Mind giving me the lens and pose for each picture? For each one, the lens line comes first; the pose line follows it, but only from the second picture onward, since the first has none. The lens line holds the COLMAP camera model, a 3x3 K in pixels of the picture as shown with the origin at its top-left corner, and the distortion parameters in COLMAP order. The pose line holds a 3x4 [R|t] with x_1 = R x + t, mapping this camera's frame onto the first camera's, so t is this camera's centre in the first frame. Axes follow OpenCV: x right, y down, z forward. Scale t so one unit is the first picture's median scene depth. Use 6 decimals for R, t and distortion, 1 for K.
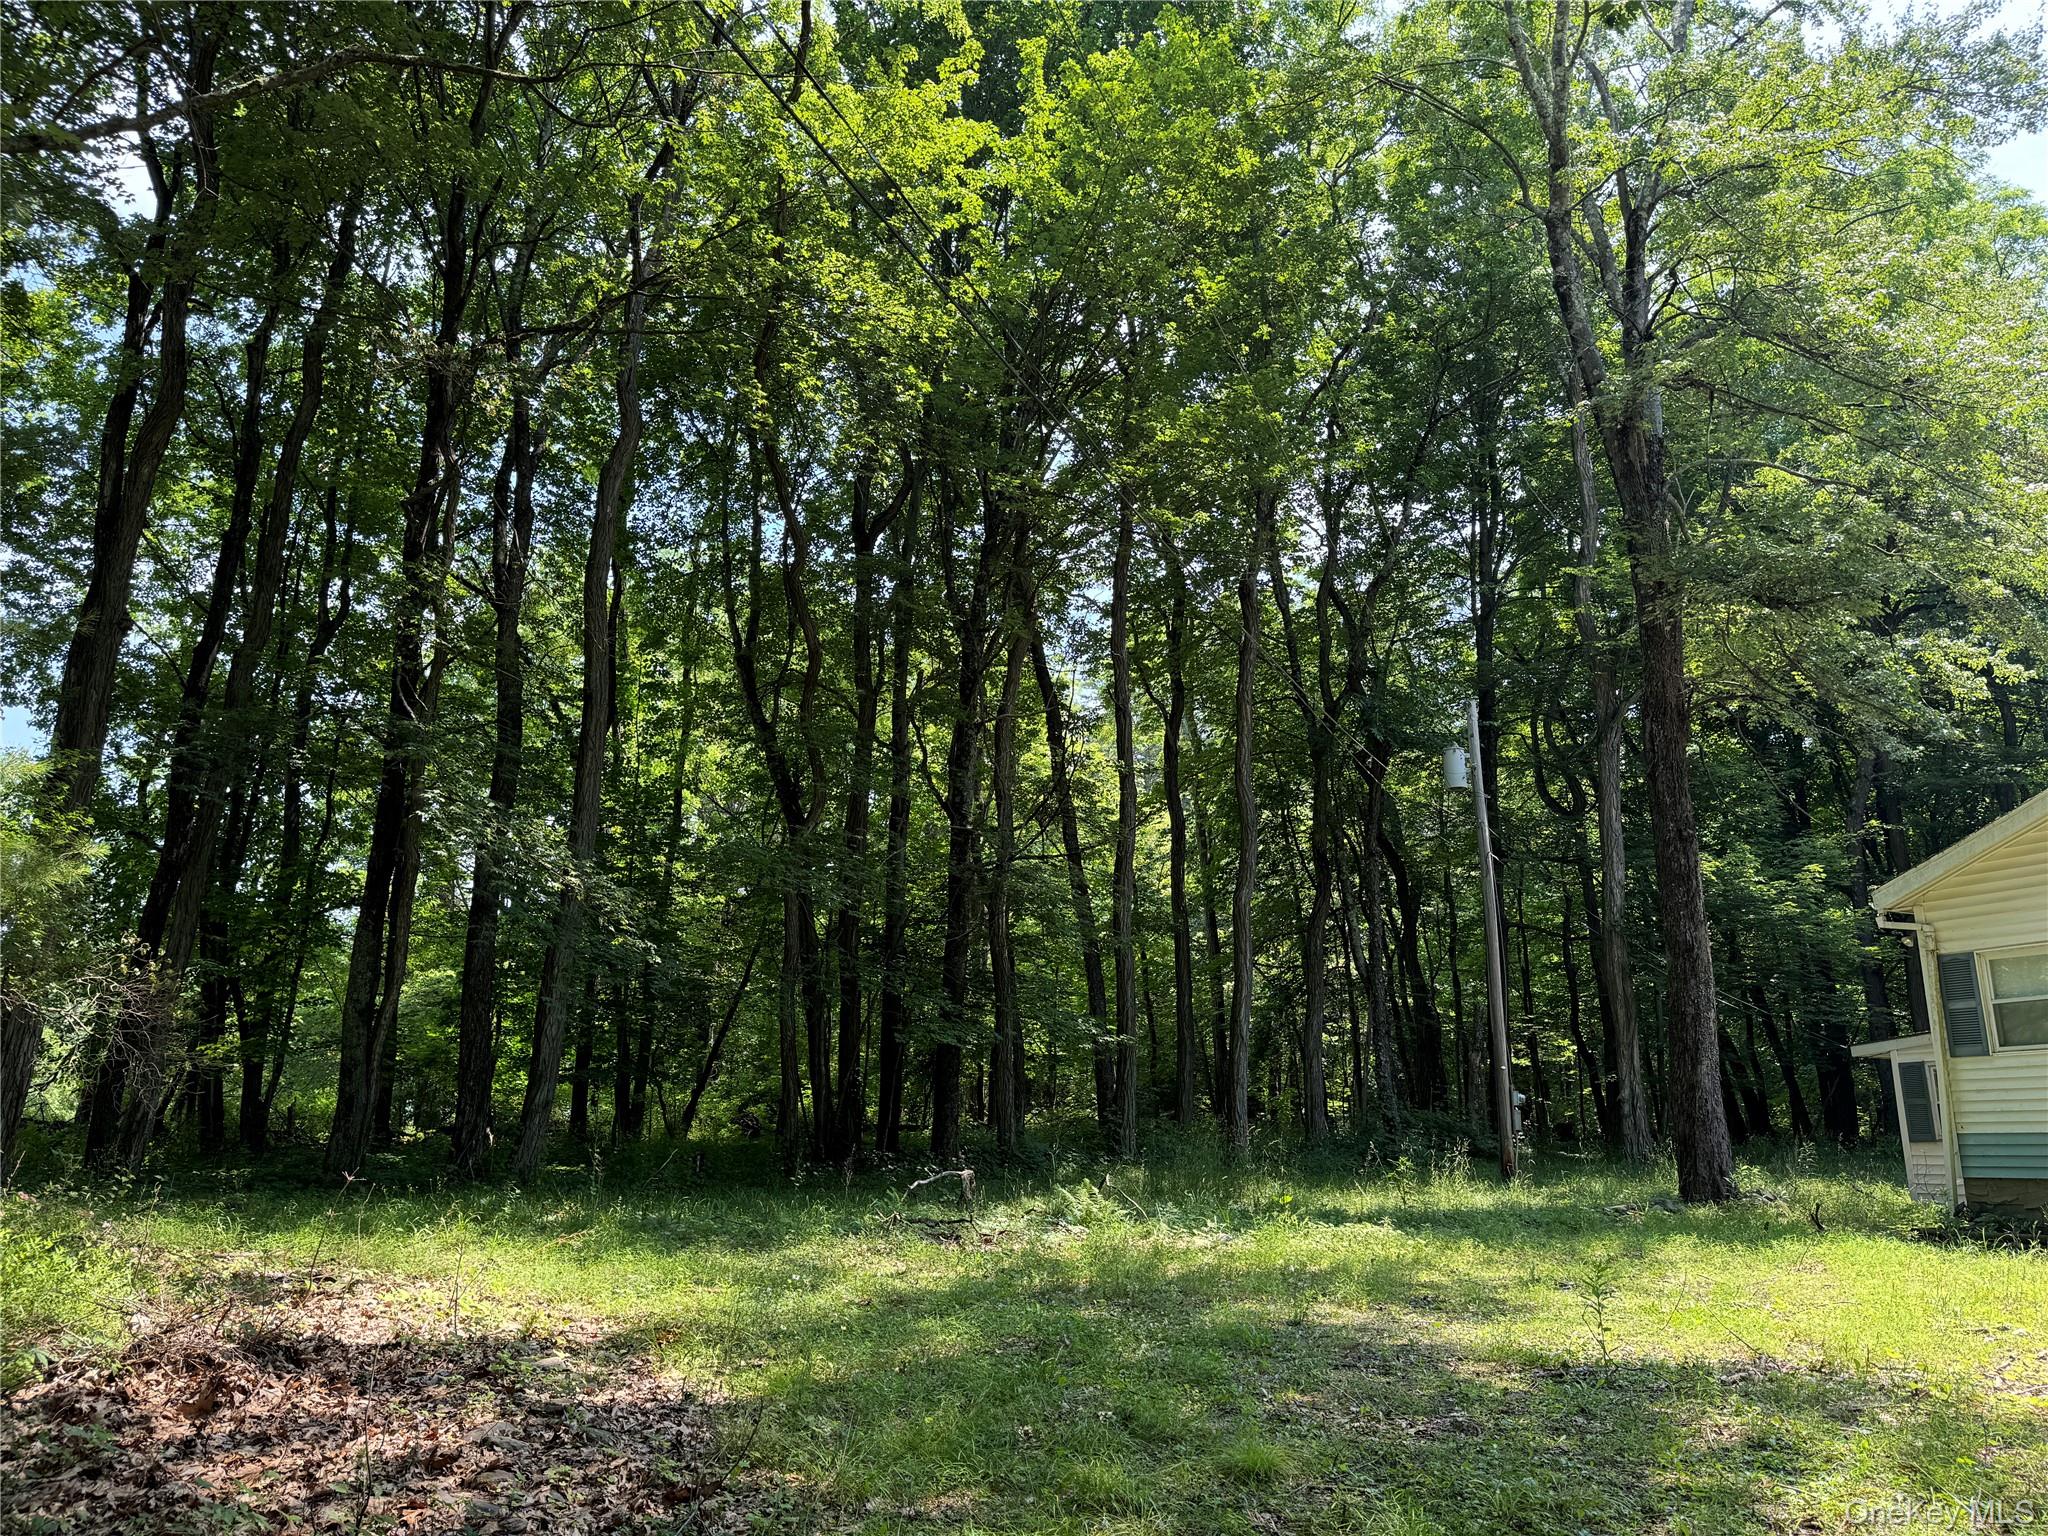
lens RADIAL K [[1544.8, 0, 955.3], [0, 1544.8, 773.8], [0, 0, 1]] dist [0.059185, -0.066202]
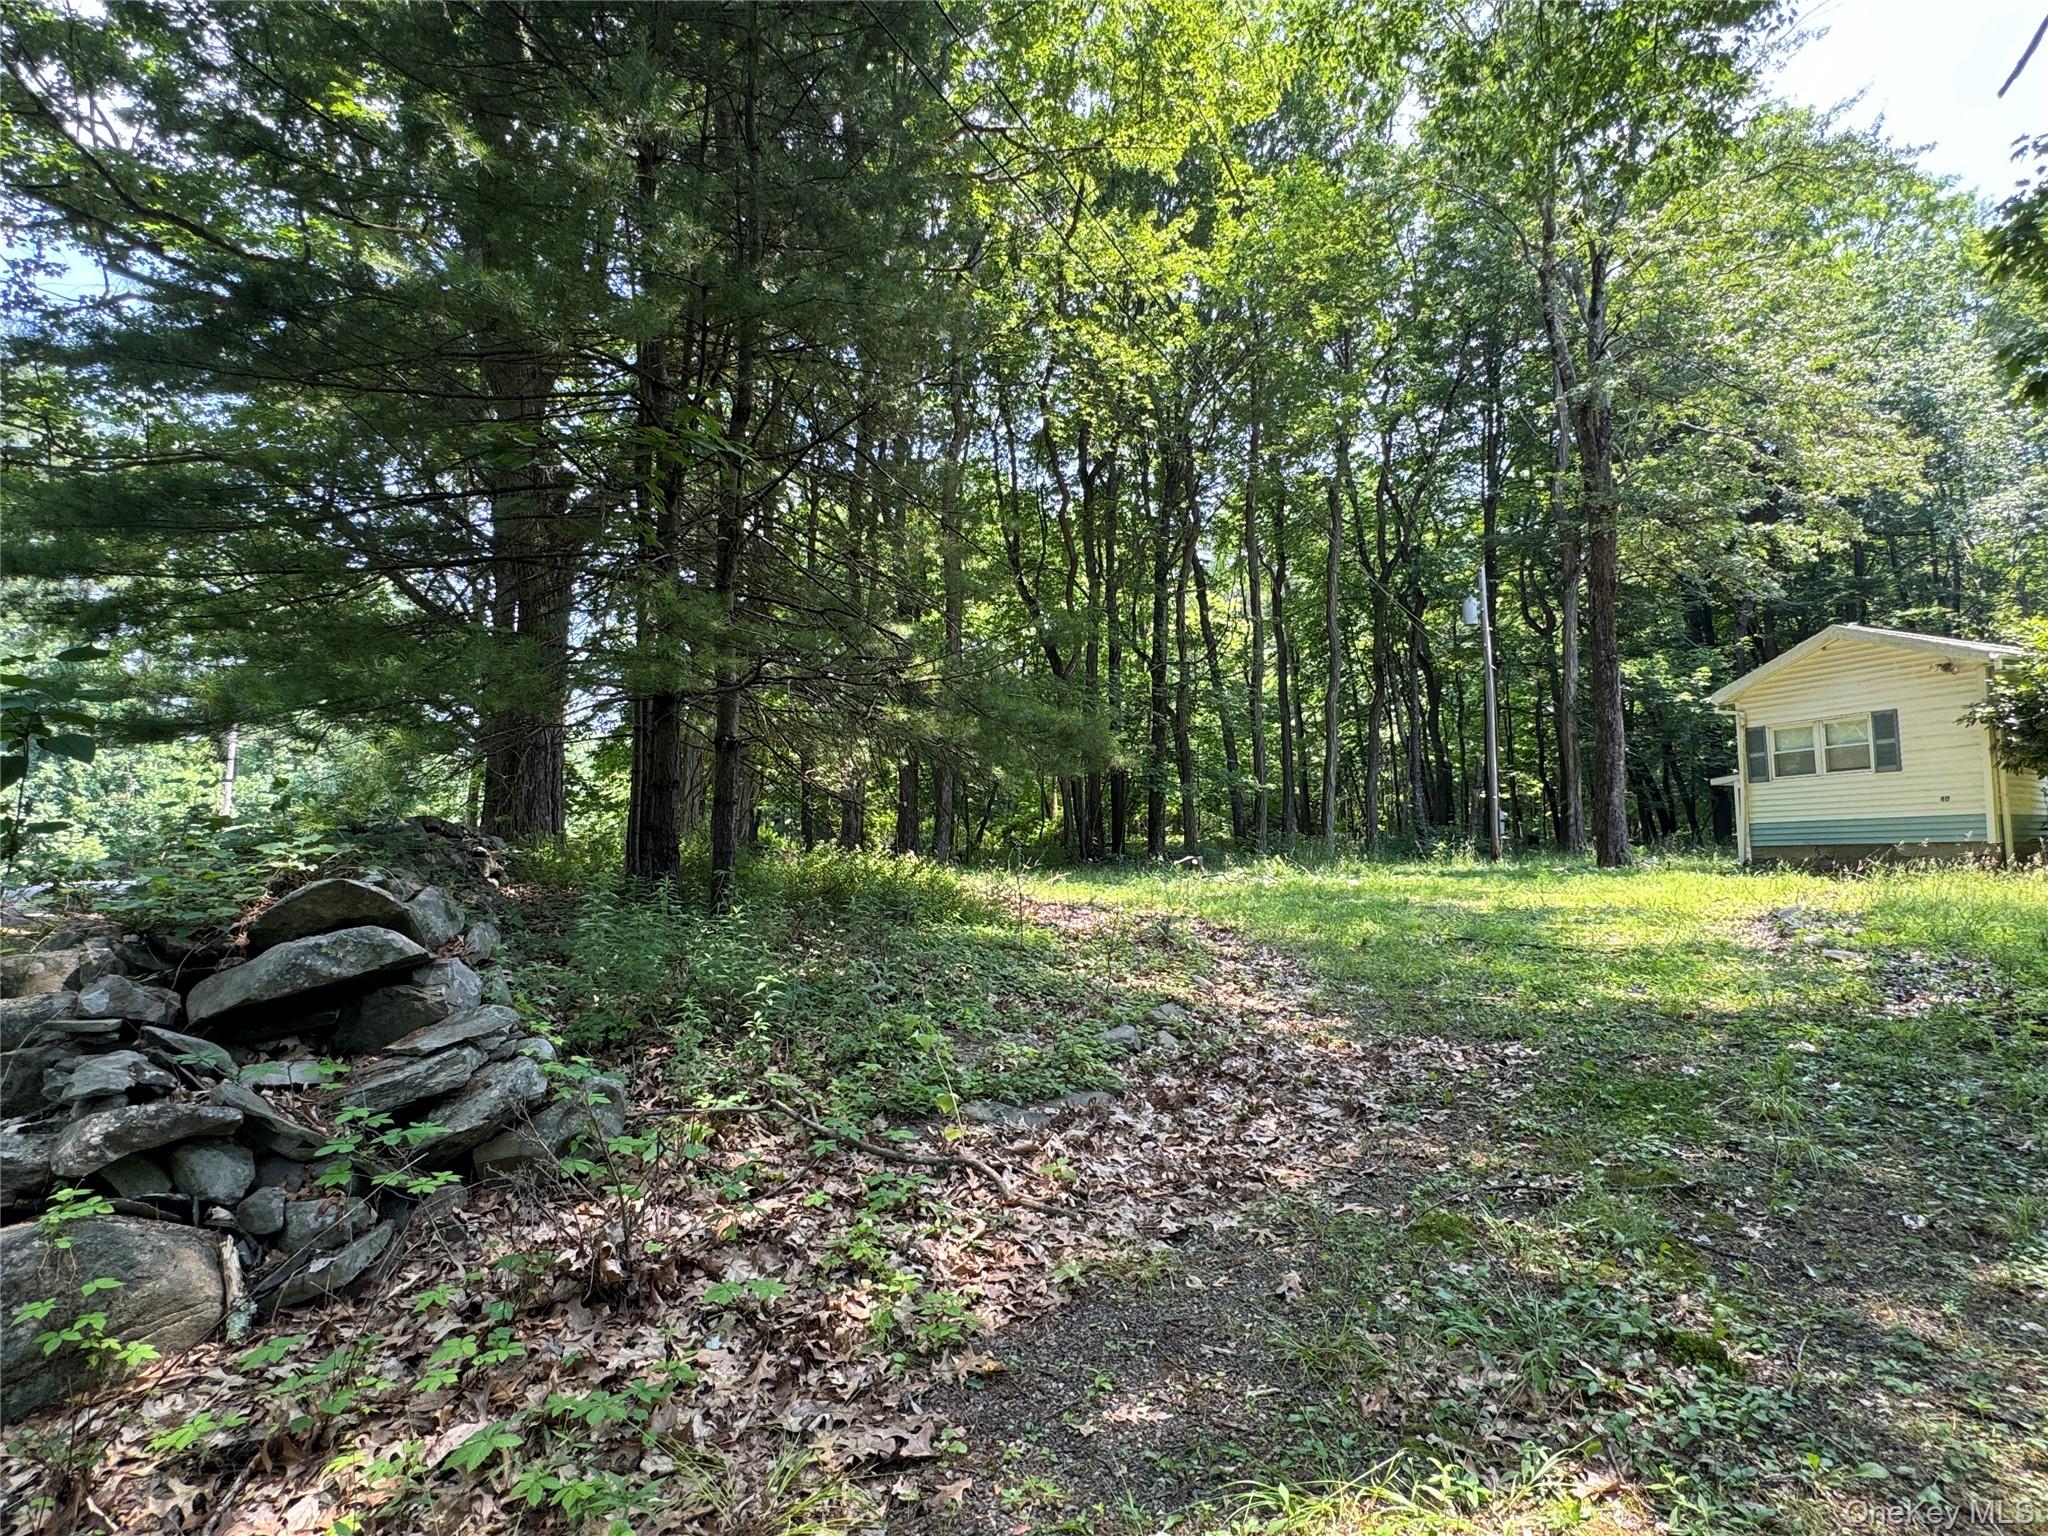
lens RADIAL K [[1043.0, 0, 1024.0], [0, 1043.0, 768.0], [0, 0, 1]] dist [-0.003211, -0.000729]
pose [[0.995982, -0.019963, -0.087294, -0.054283], [0.032705, 0.988586, 0.147065, -0.022813], [0.083362, -0.149329, 0.985267, -0.140568]]
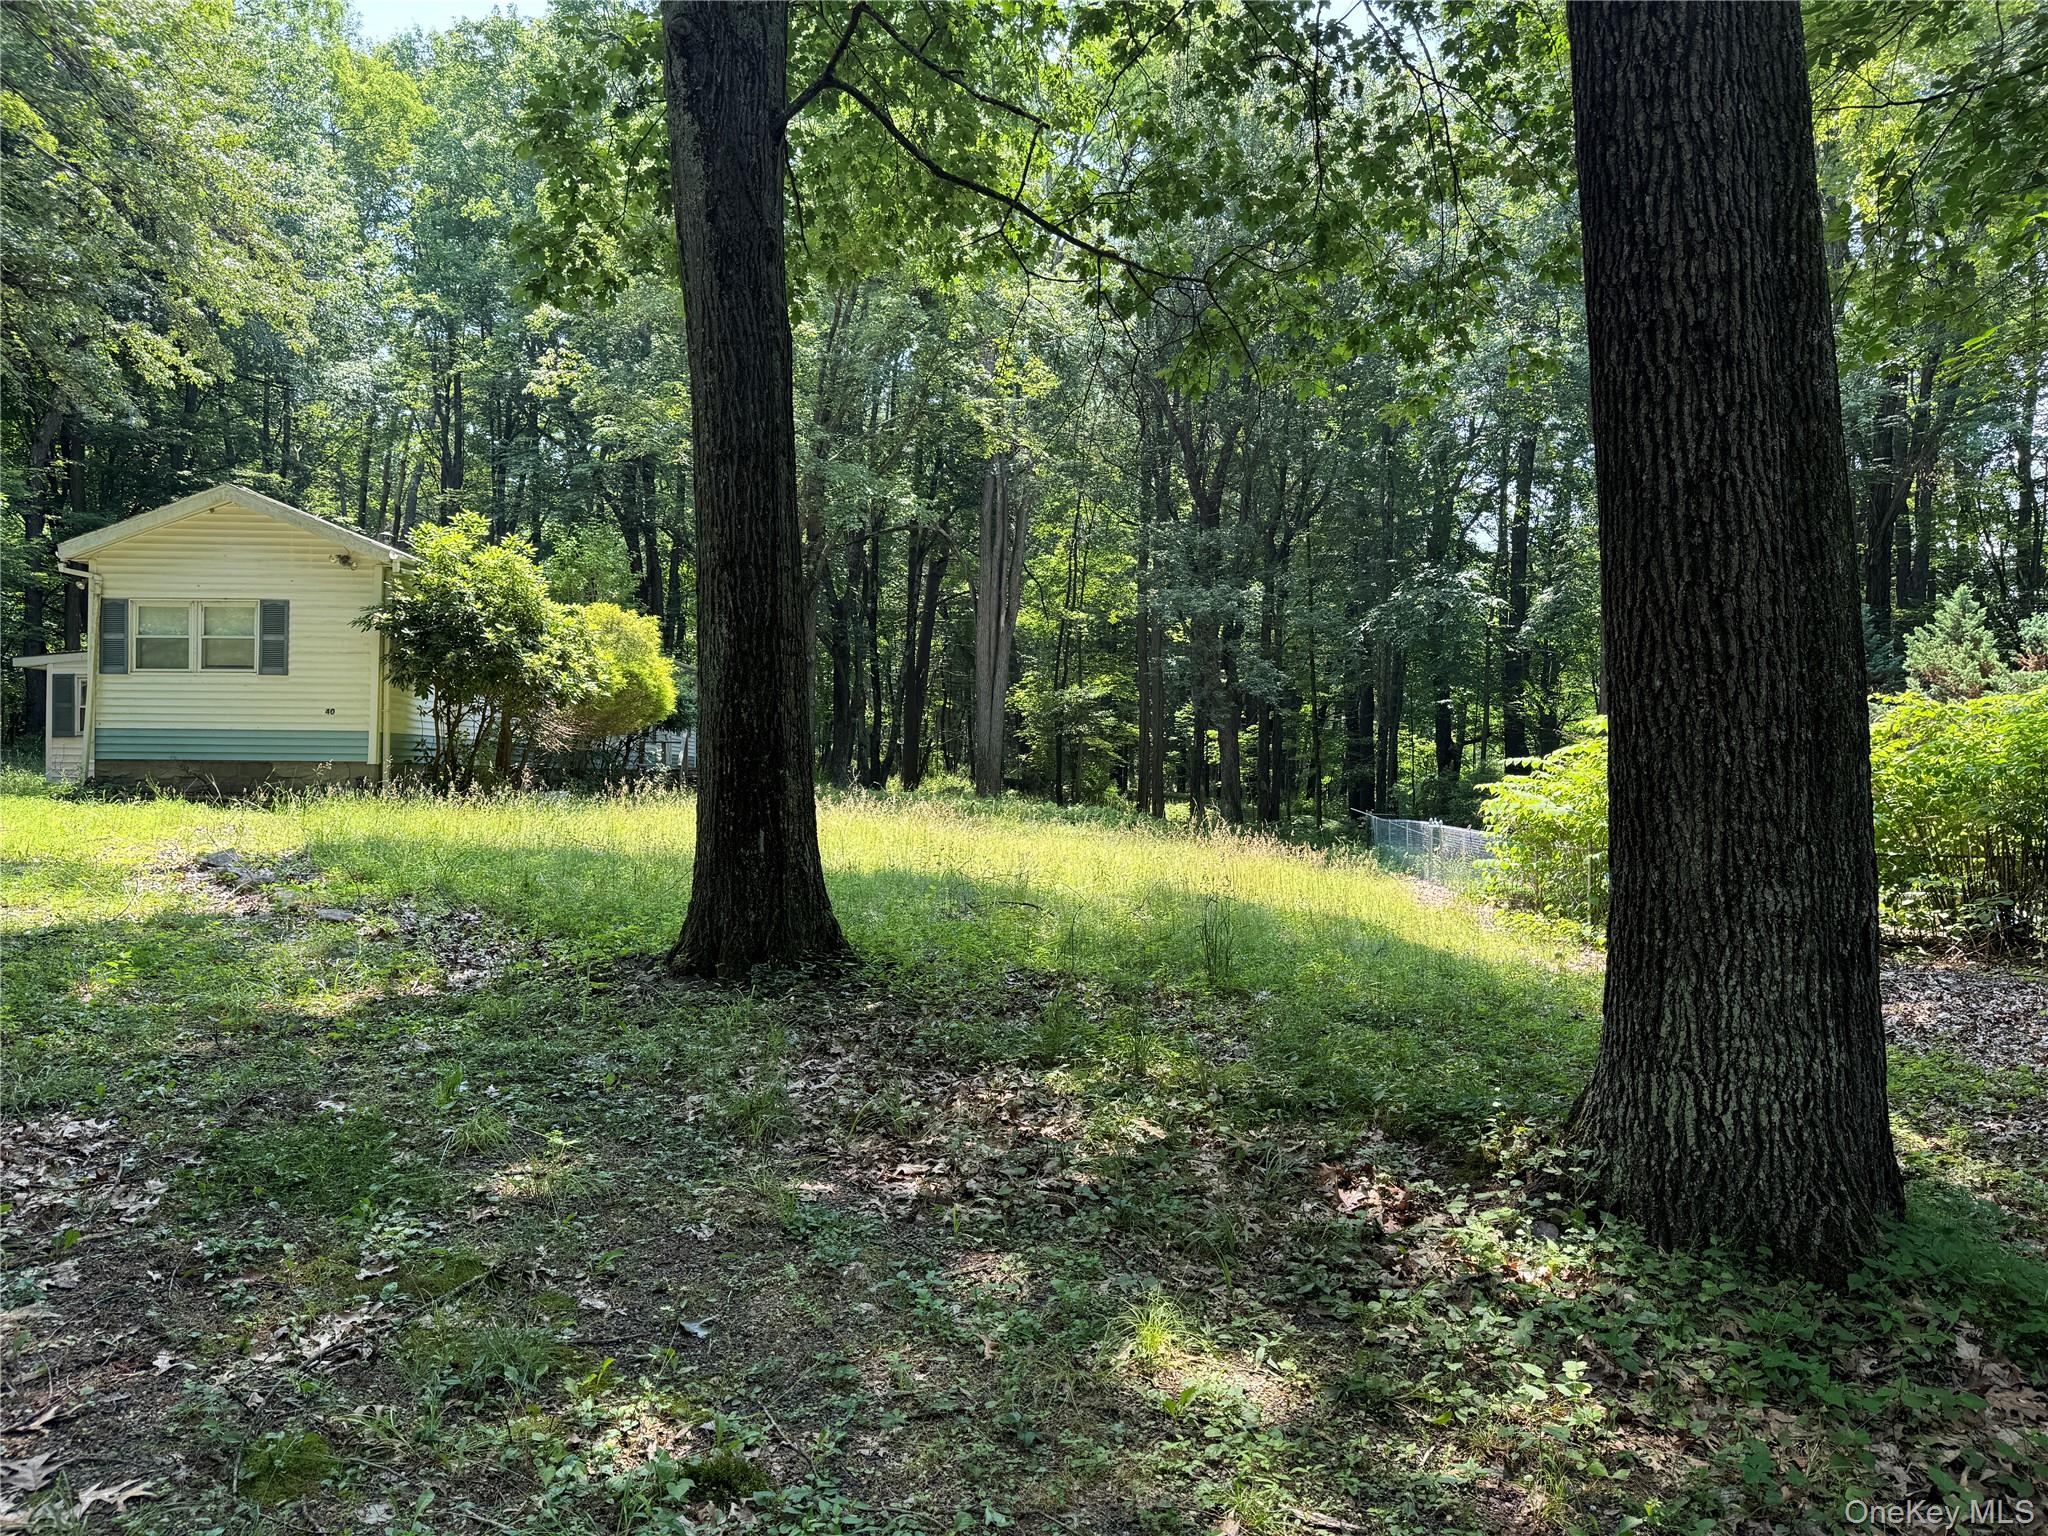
lens RADIAL K [[1436.2, 0, 1024.0], [0, 1436.2, 768.0], [0, 0, 1]] dist [-0.006245, -0.007223]
pose [[0.419199, 0.003235, 0.907888, -0.076657], [-0.224211, 0.969389, 0.100071, -0.021714], [-0.879773, -0.245509, 0.407092, -0.115077]]
